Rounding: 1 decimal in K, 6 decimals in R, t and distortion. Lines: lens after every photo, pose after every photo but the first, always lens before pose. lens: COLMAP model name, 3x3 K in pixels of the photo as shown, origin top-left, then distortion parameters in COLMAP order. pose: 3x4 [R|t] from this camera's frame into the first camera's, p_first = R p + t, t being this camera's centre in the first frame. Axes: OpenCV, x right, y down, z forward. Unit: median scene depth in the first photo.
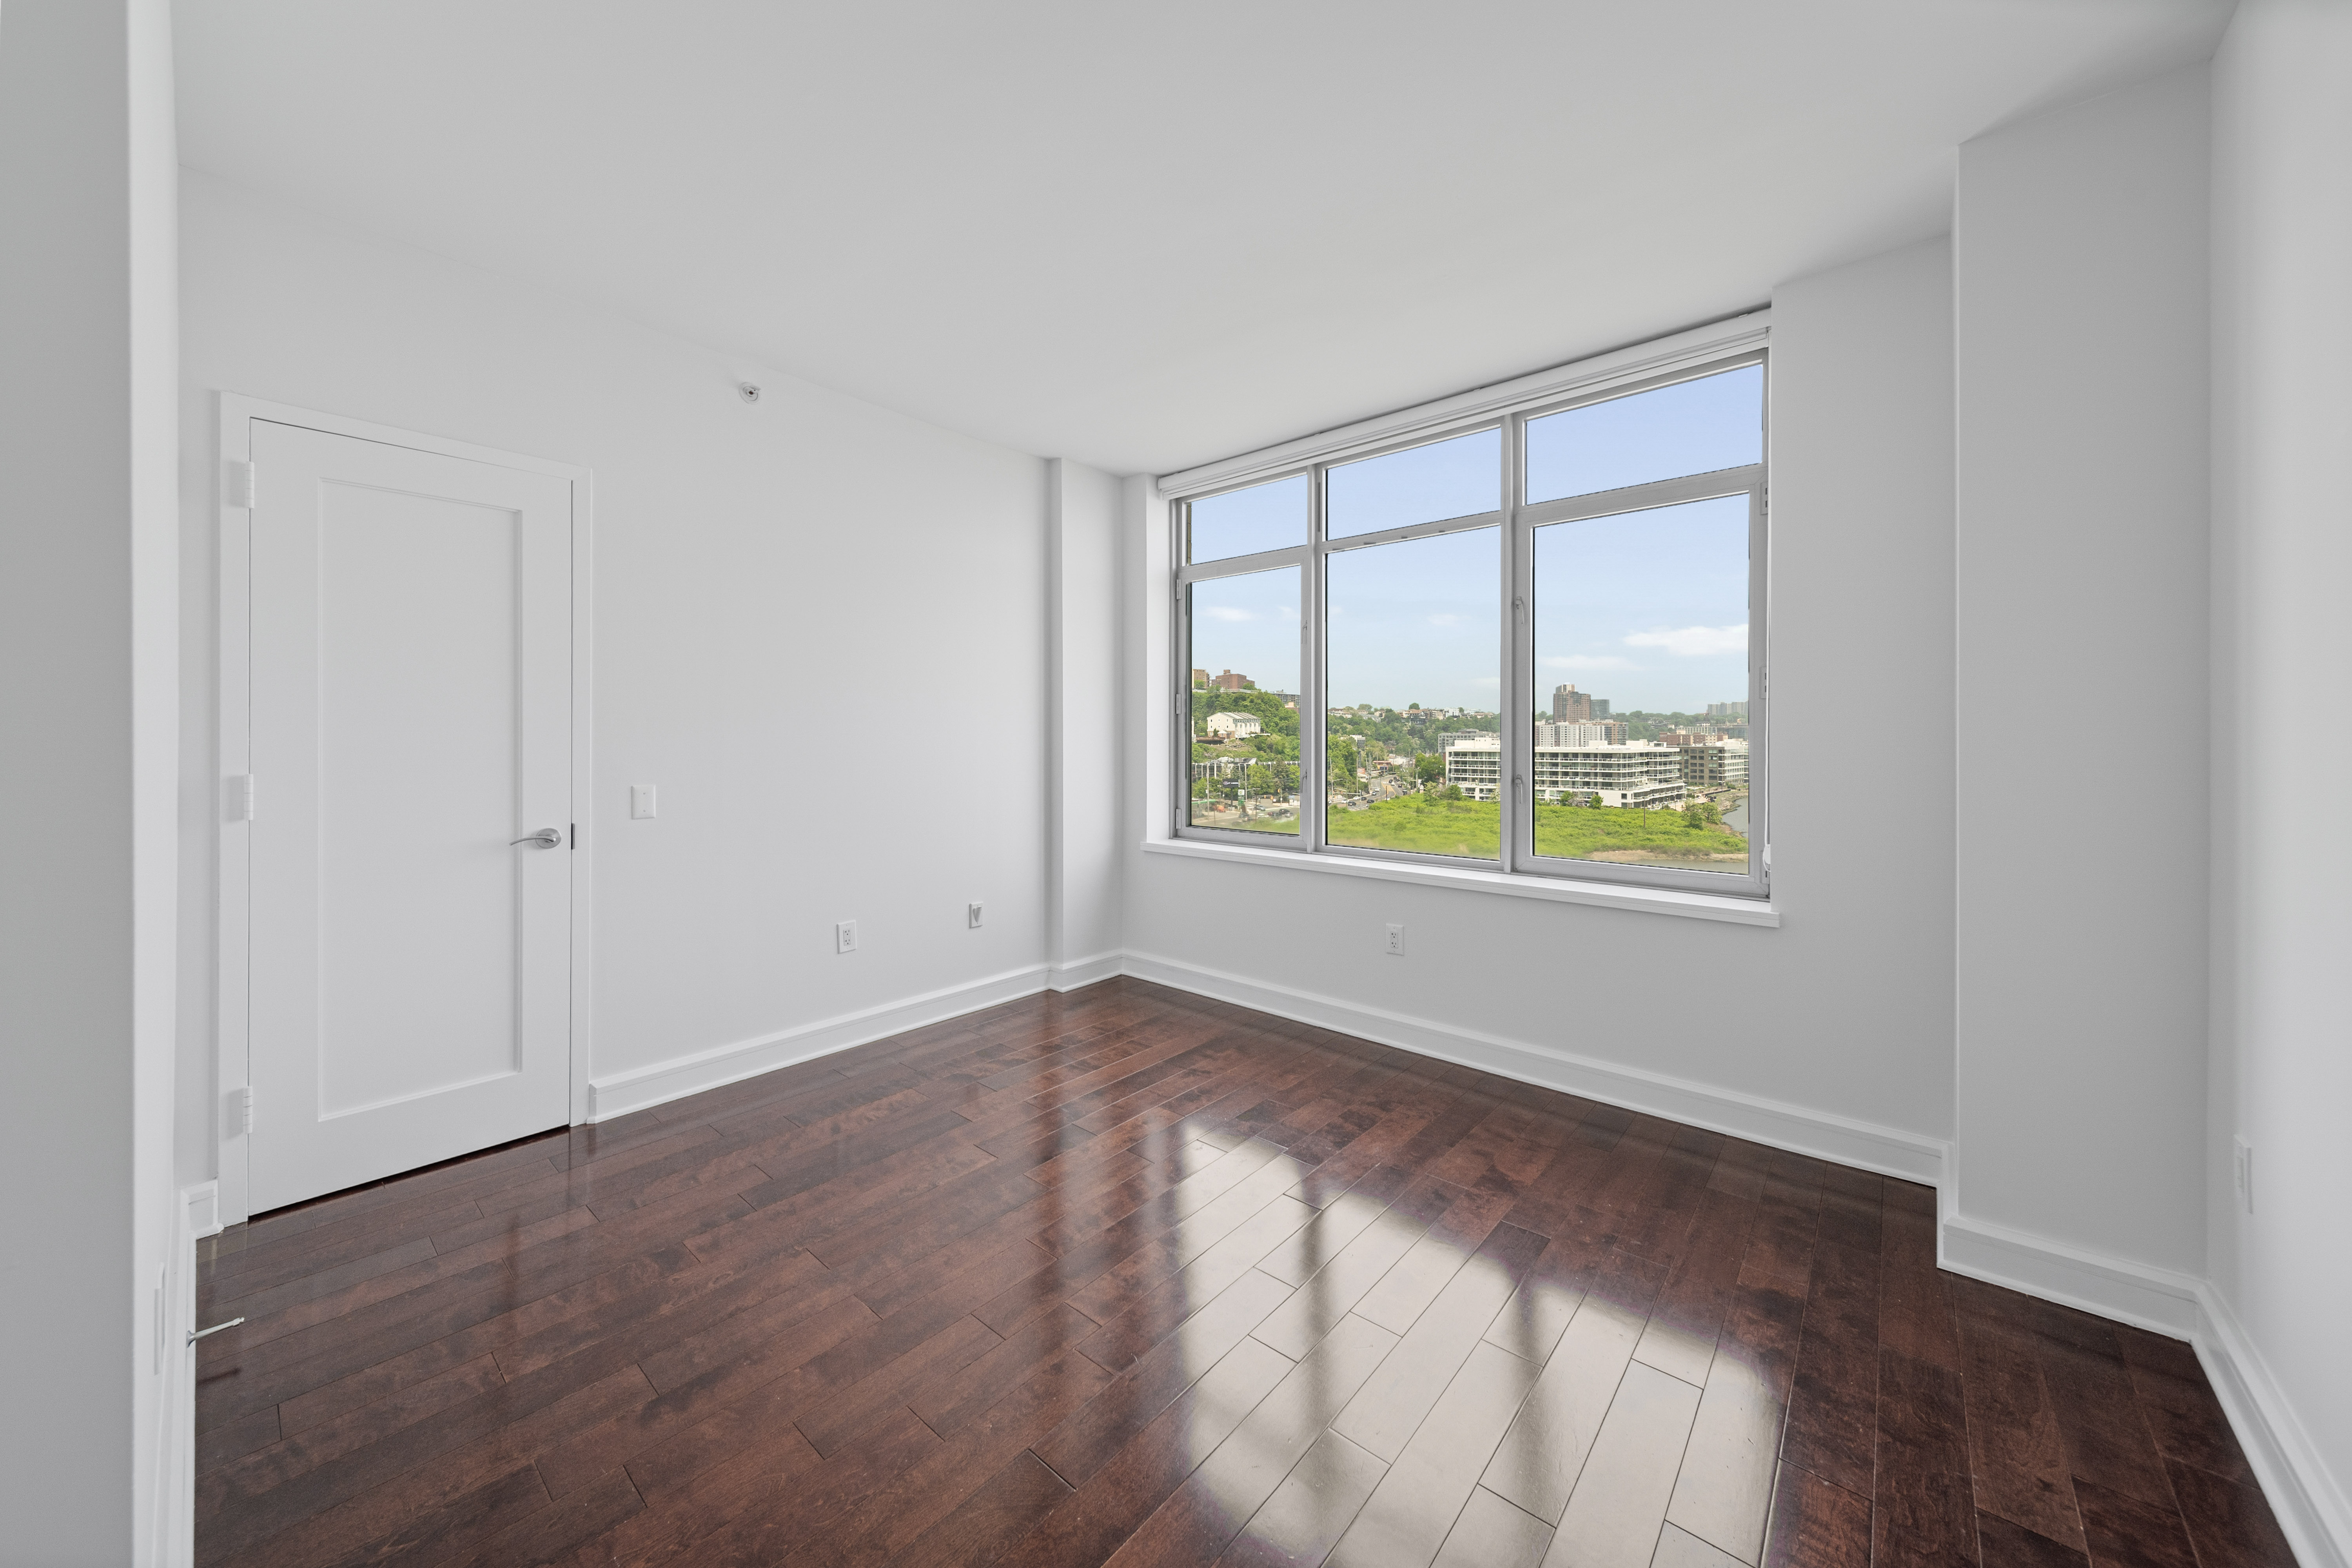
lens RADIAL K [[837.0, 0, 1152.8], [0, 837.0, 714.7], [0, 0, 1]] dist [-0.003308, -0.000157]
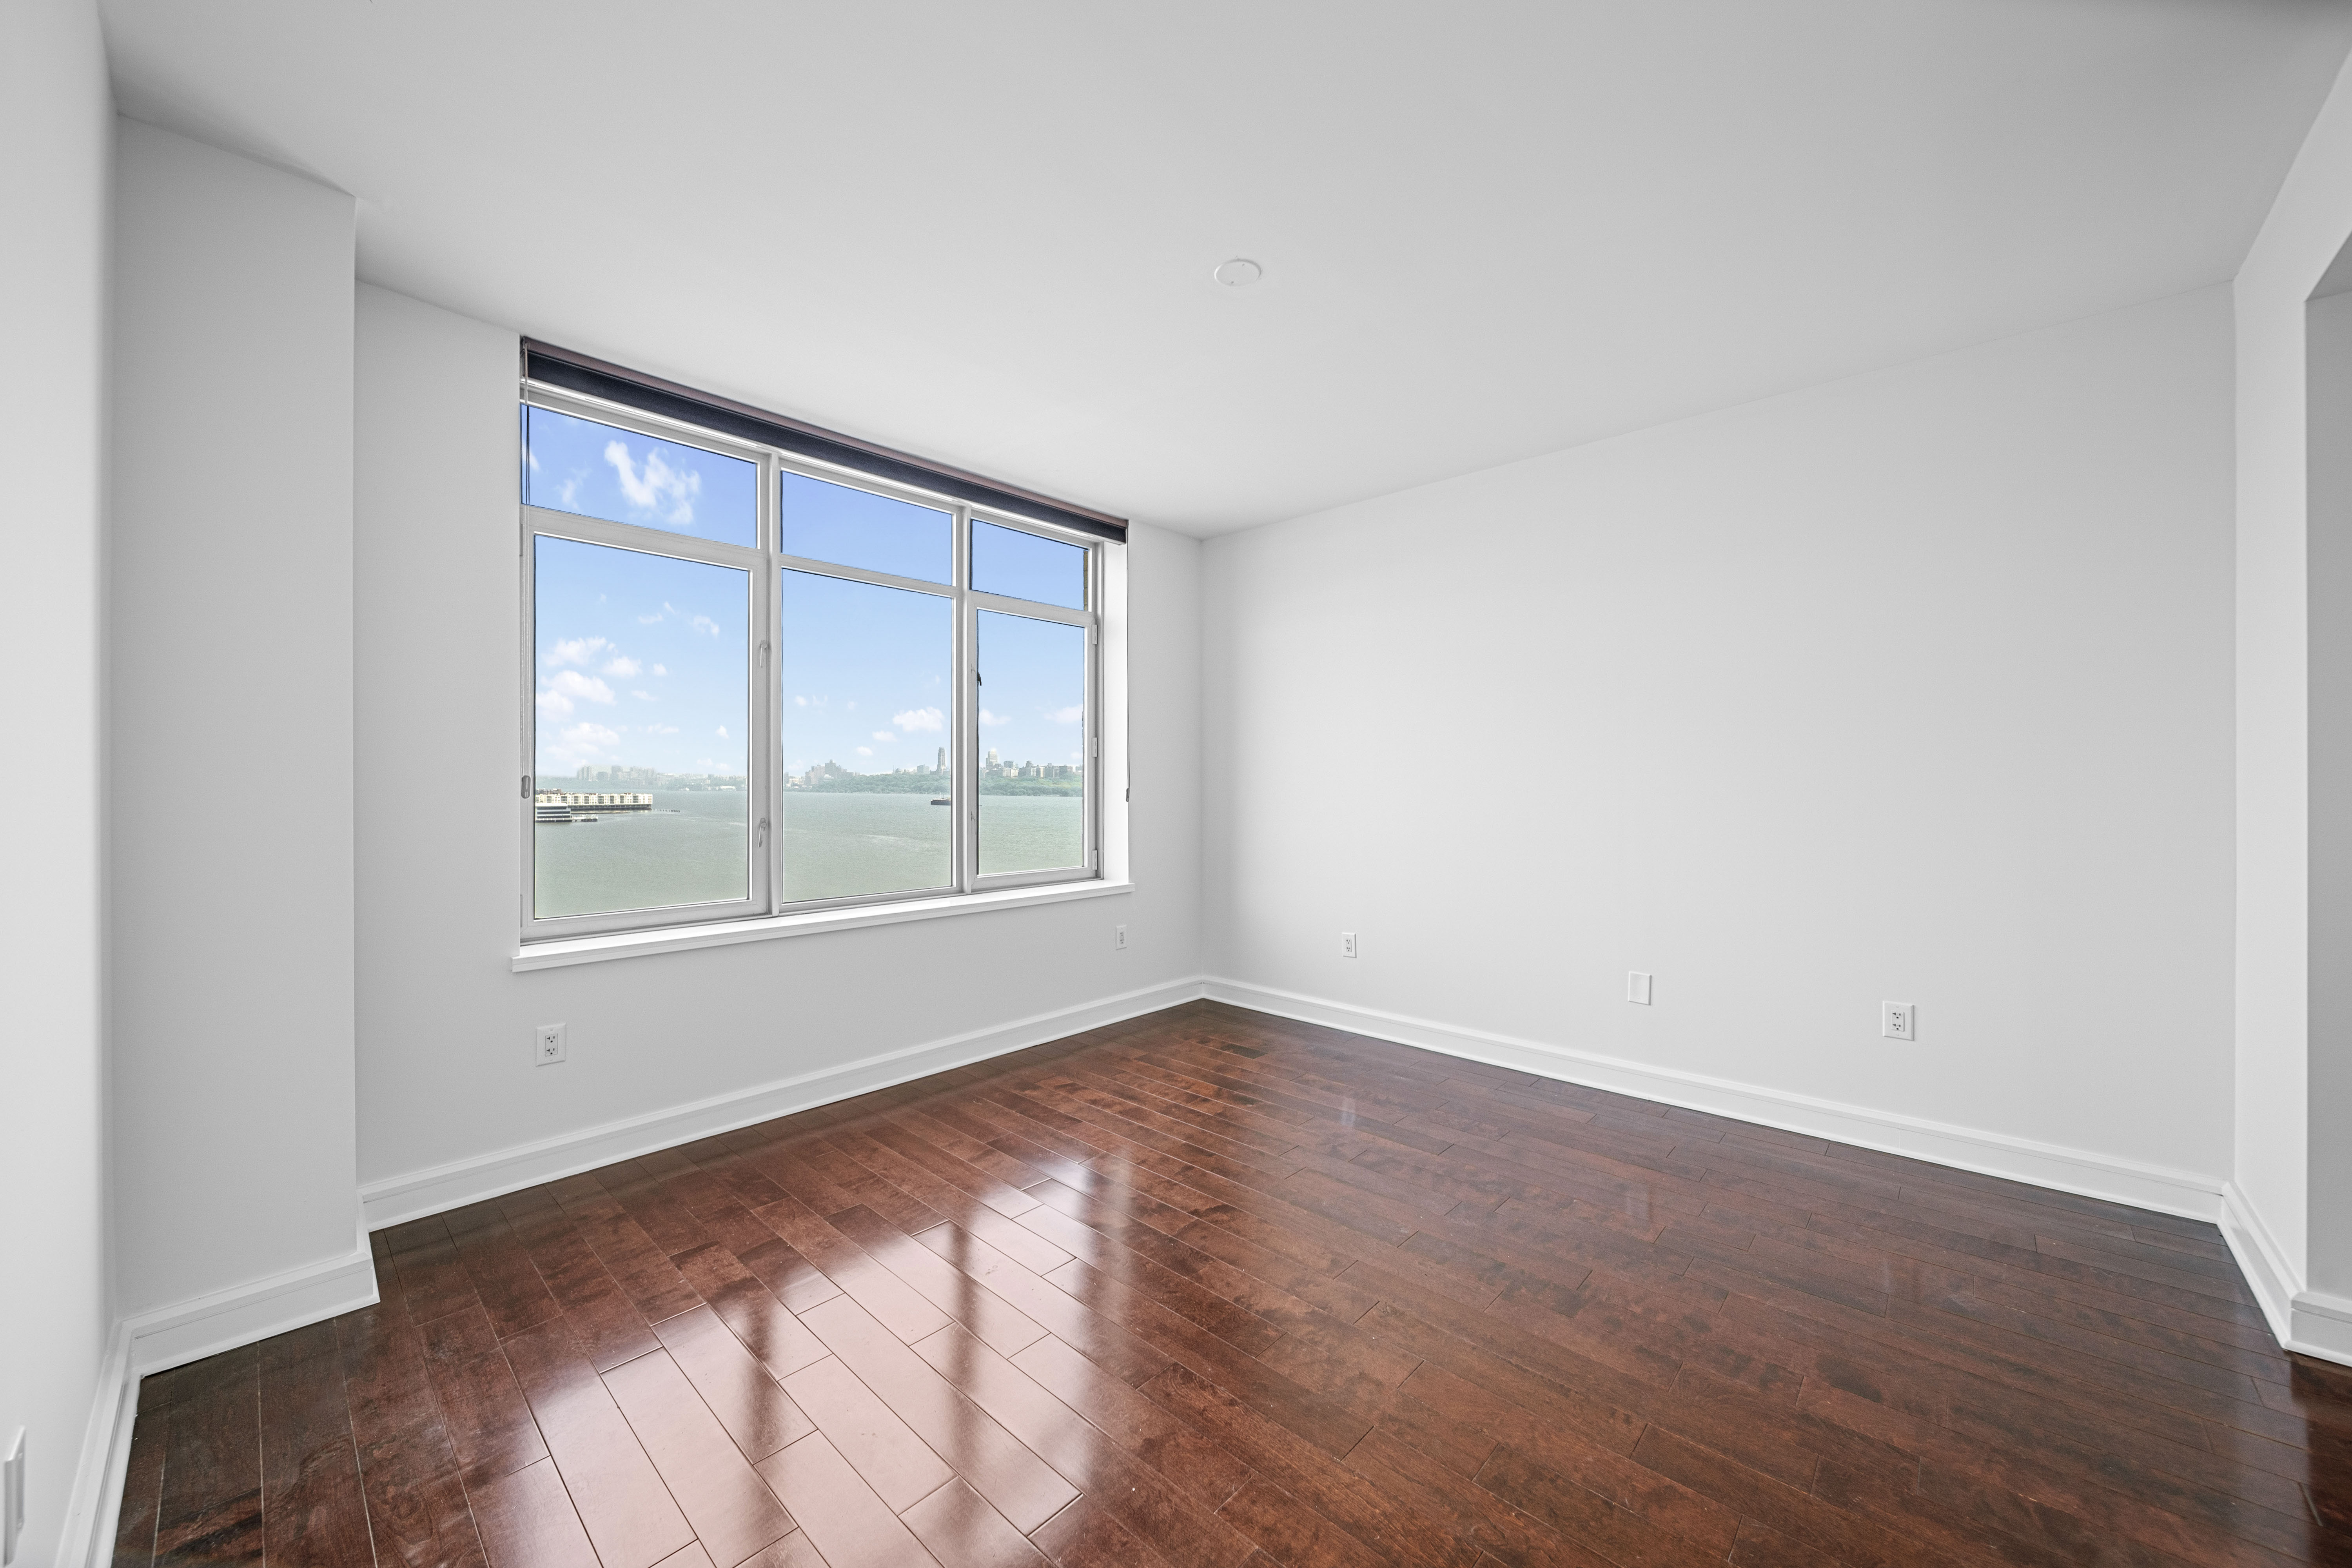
lens RADIAL K [[861.8, 0, 1194.6], [0, 861.8, 779.5], [0, 0, 1]] dist [-0.000708, -0.000084]
pose [[-0.010029, 0.002439, 0.999947, -0.714130], [-0.027634, 0.999614, -0.002715, 0.015893], [-0.999568, -0.027660, -0.009957, 0.604716]]
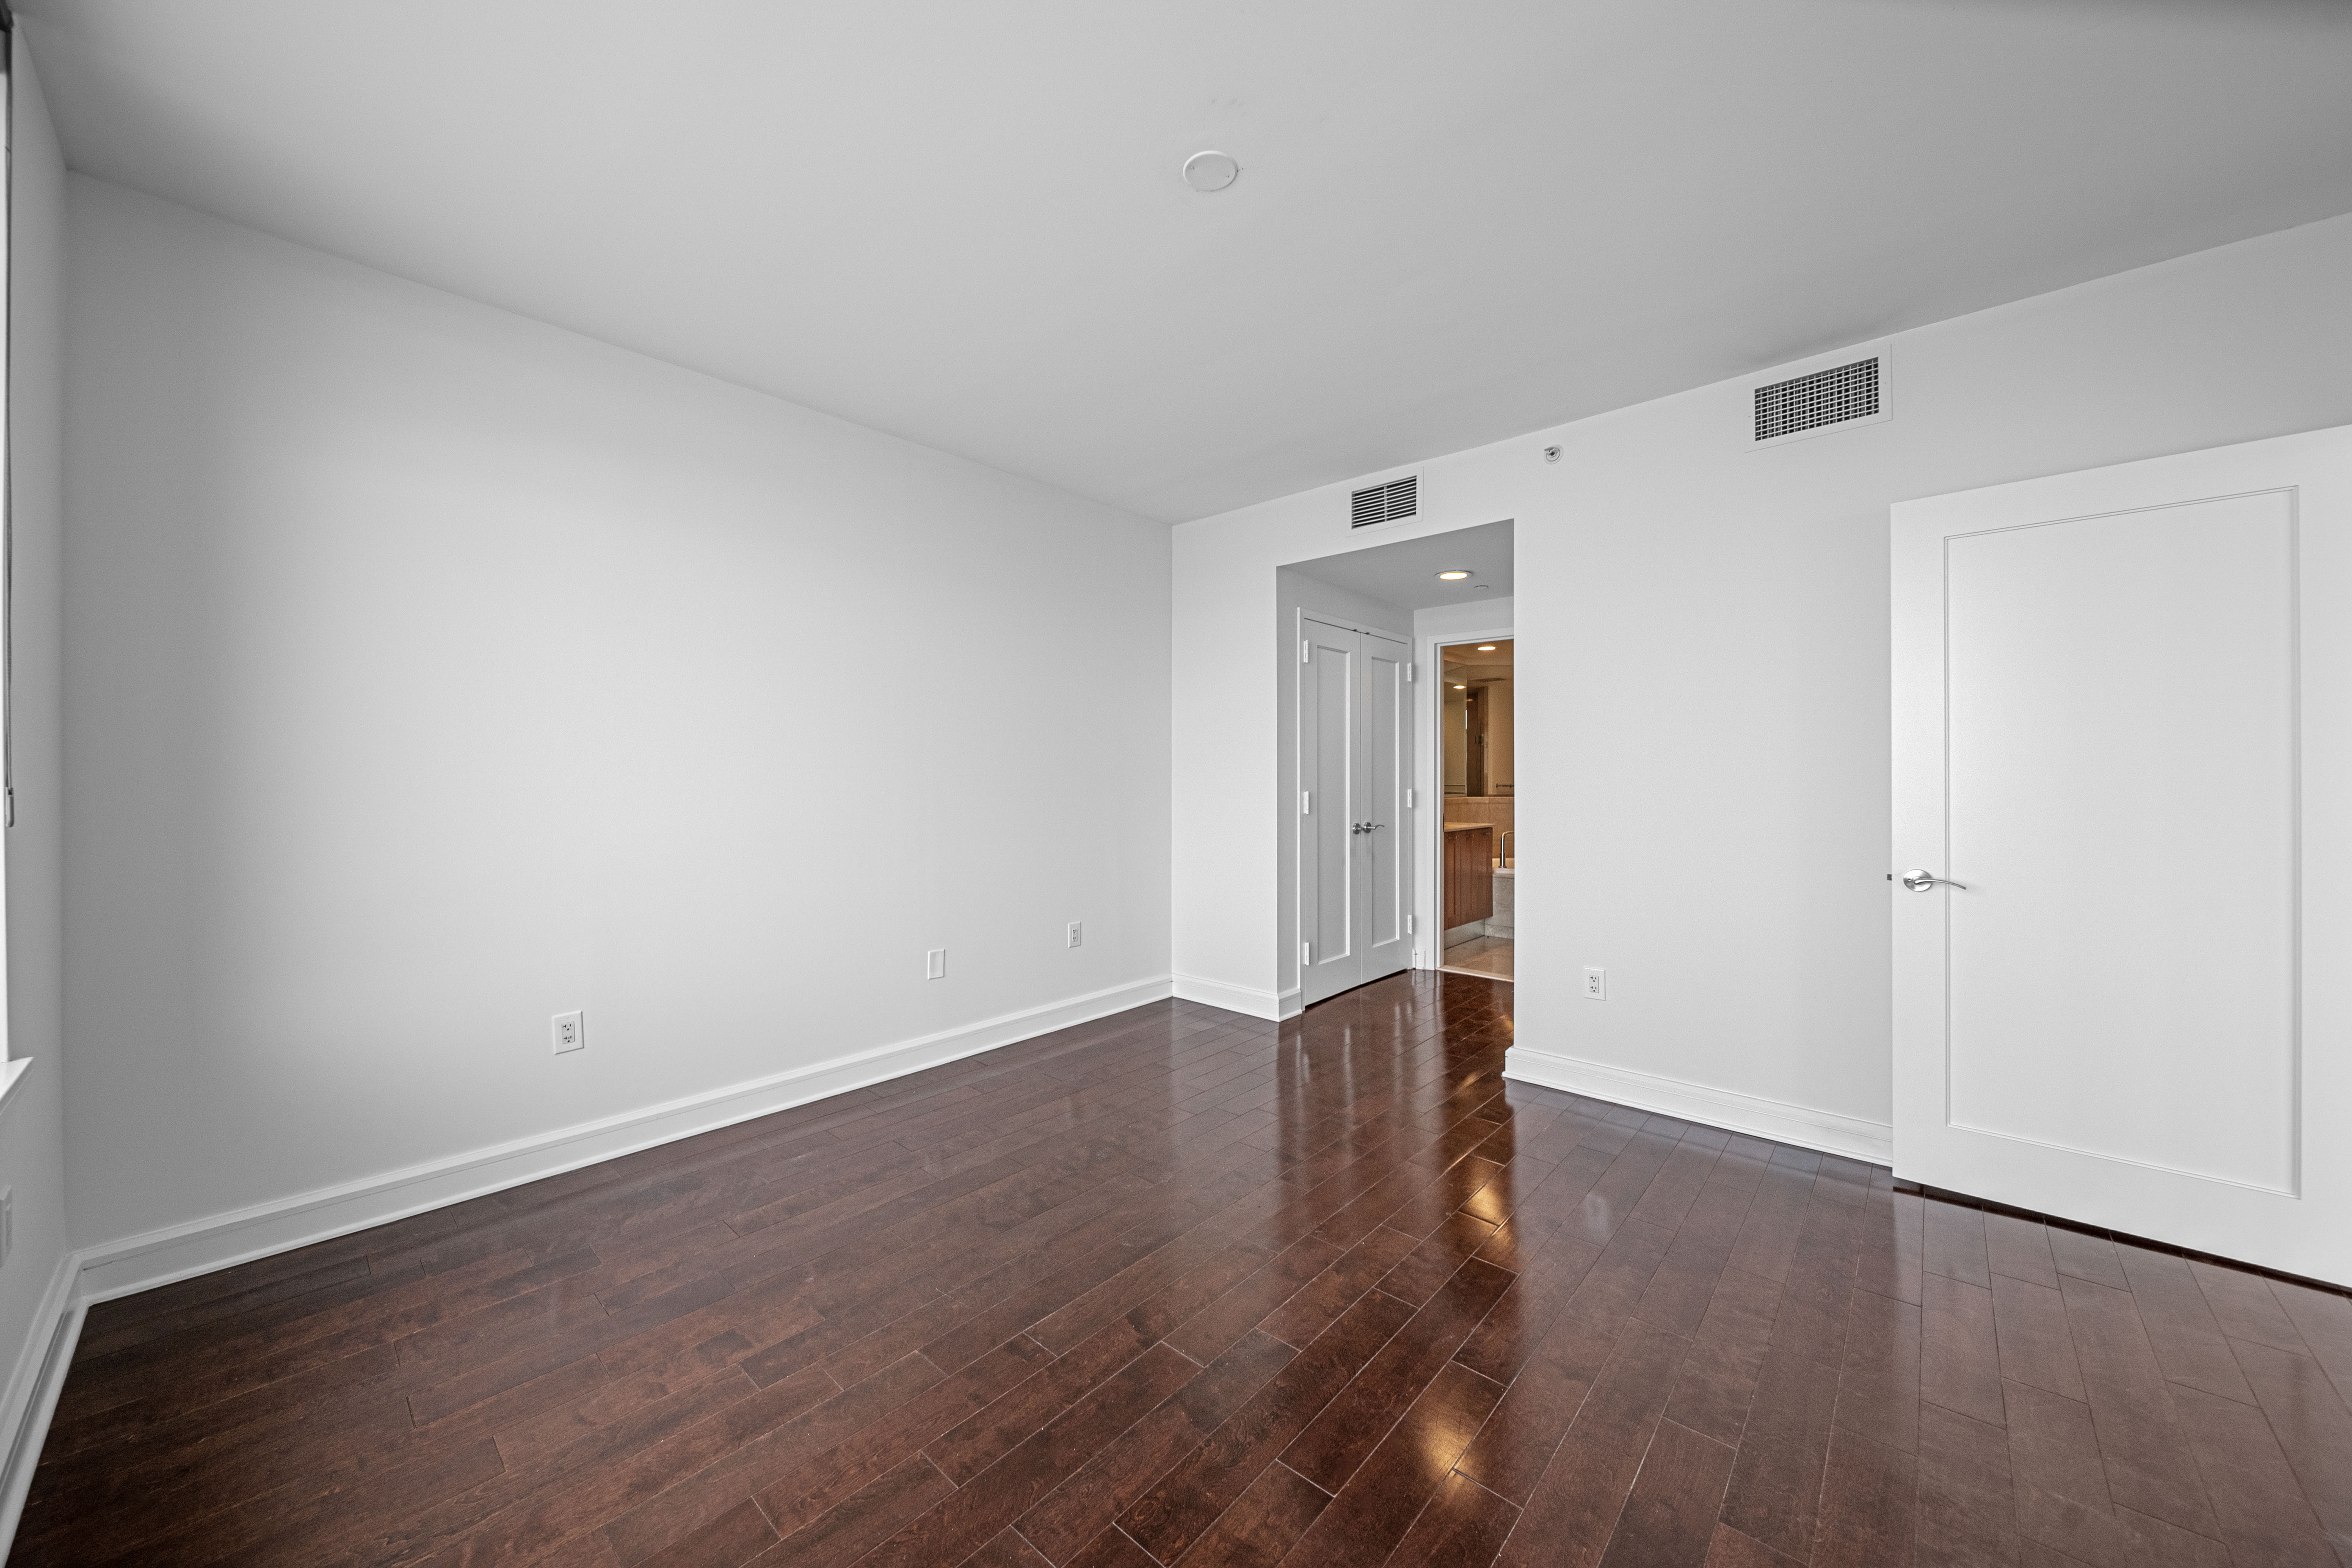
lens RADIAL K [[837.0, 0, 1144.5], [0, 837.0, 781.8], [0, 0, 1]] dist [-0.003308, -0.000157]
pose [[-0.999992, -0.001986, 0.003592, -0.047280], [-0.002079, 0.999652, -0.026297, 0.037325], [-0.003538, -0.026304, -0.999648, 1.079759]]
